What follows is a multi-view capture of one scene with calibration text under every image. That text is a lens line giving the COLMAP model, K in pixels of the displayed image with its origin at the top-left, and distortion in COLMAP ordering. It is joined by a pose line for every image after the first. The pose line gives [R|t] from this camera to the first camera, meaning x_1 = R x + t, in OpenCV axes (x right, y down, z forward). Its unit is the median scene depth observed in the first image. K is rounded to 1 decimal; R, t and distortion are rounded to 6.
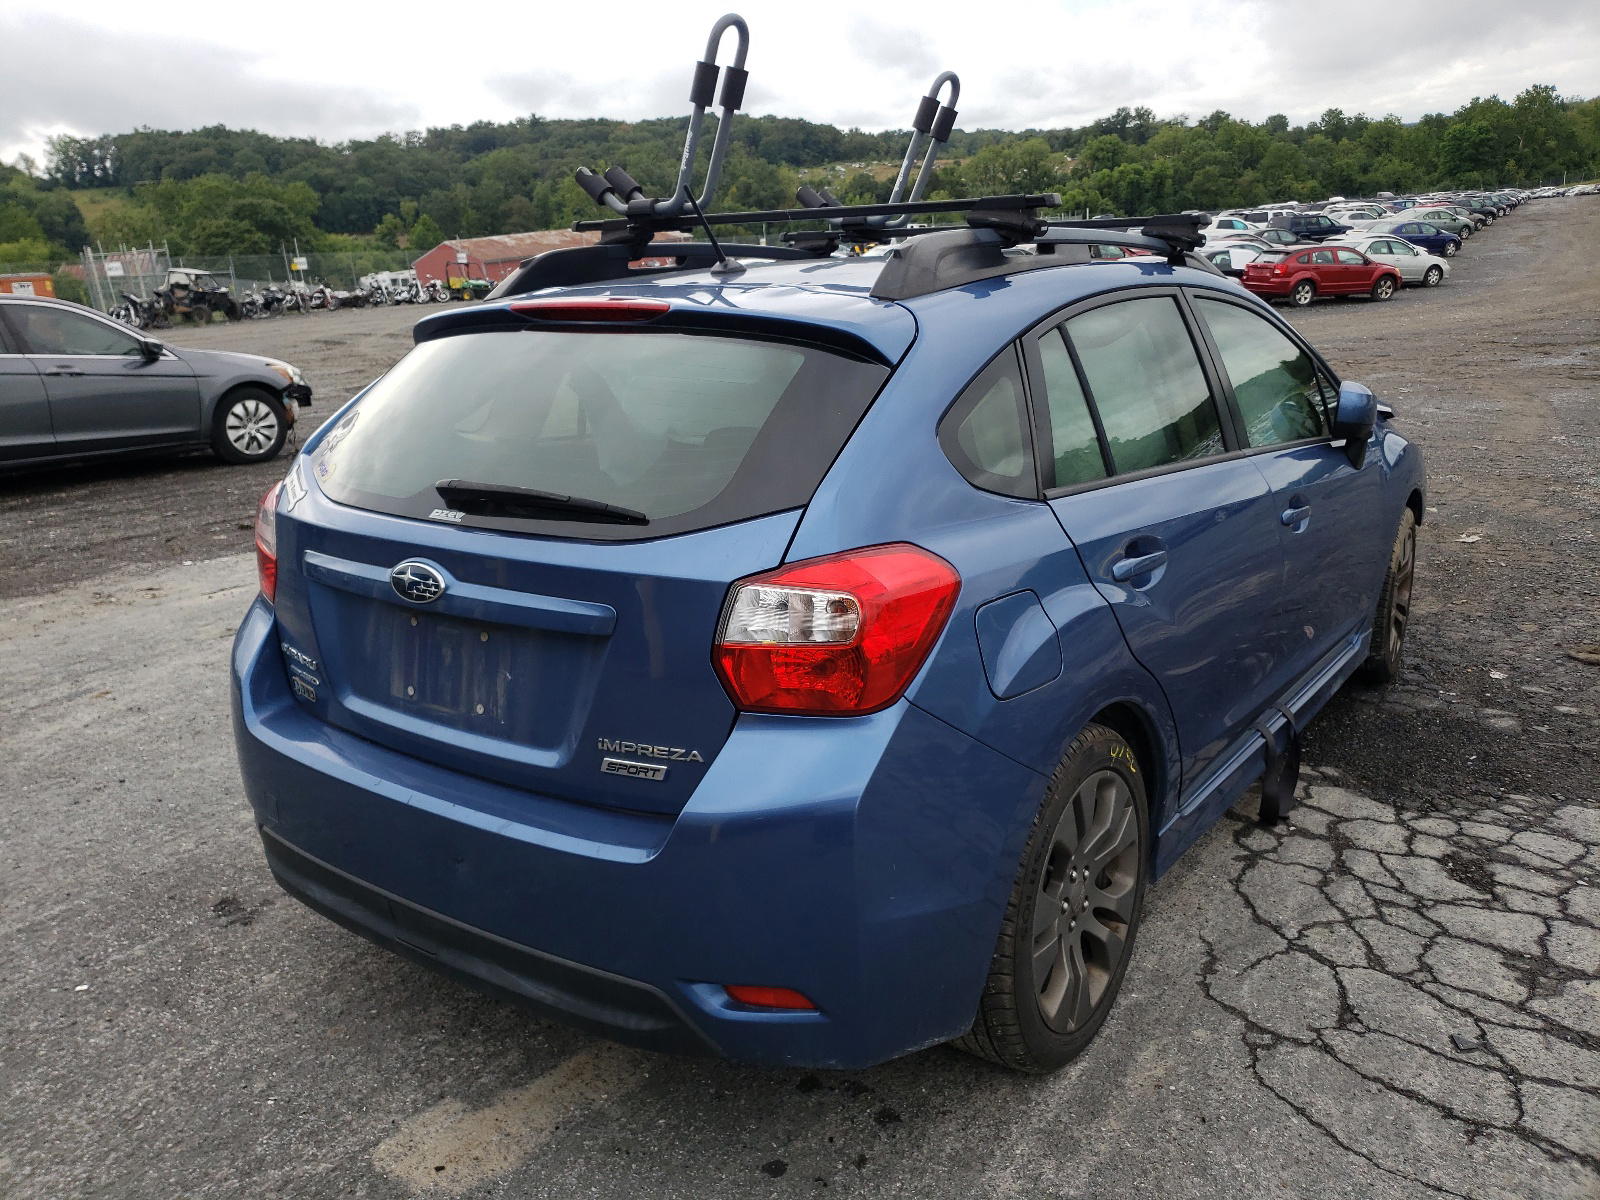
lens RADIAL K [[1226.0, 0, 796.7], [0, 1226.0, 605.5], [0, 0, 1]] dist [0.011140, 0.000935]
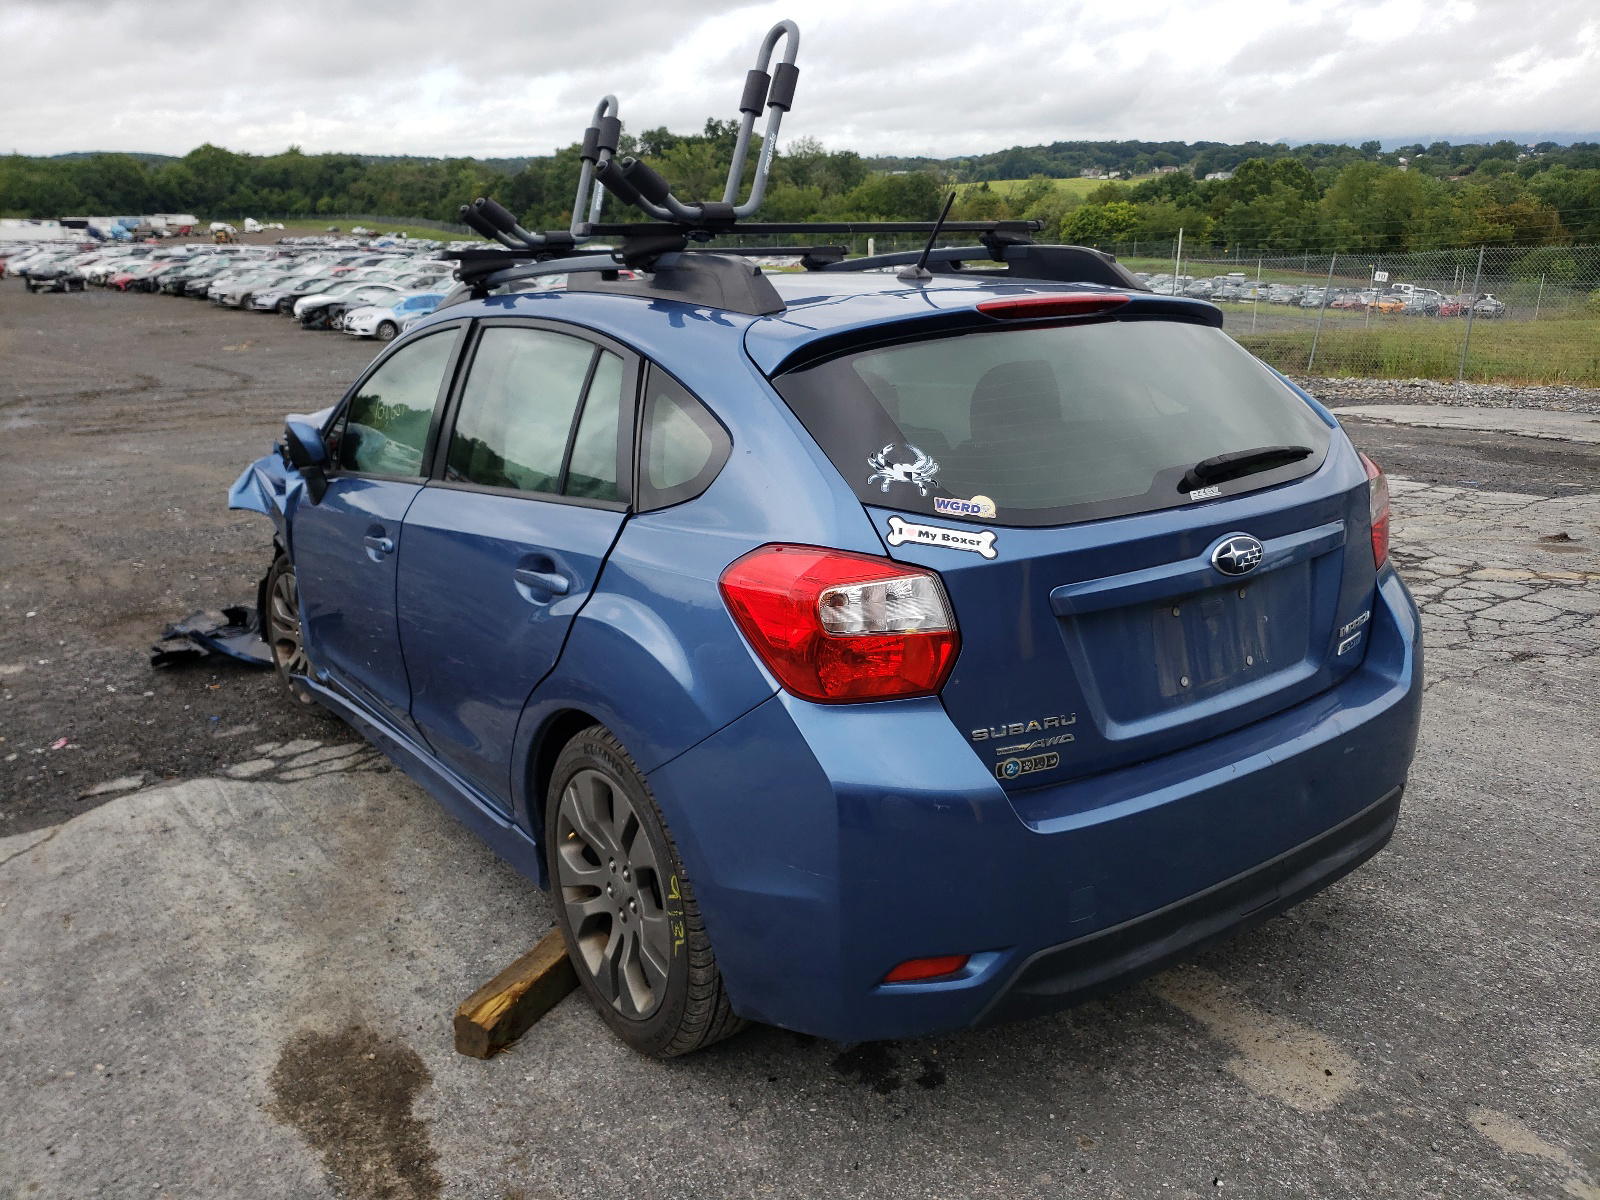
lens RADIAL K [[1226.0, 0, 796.7], [0, 1226.0, 605.5], [0, 0, 1]] dist [0.011140, 0.000935]
pose [[0.374219, -0.264363, 0.888860, -1.095030], [0.311714, 0.938592, 0.147919, -0.197313], [-0.873381, 0.221716, 0.433644, 0.699745]]
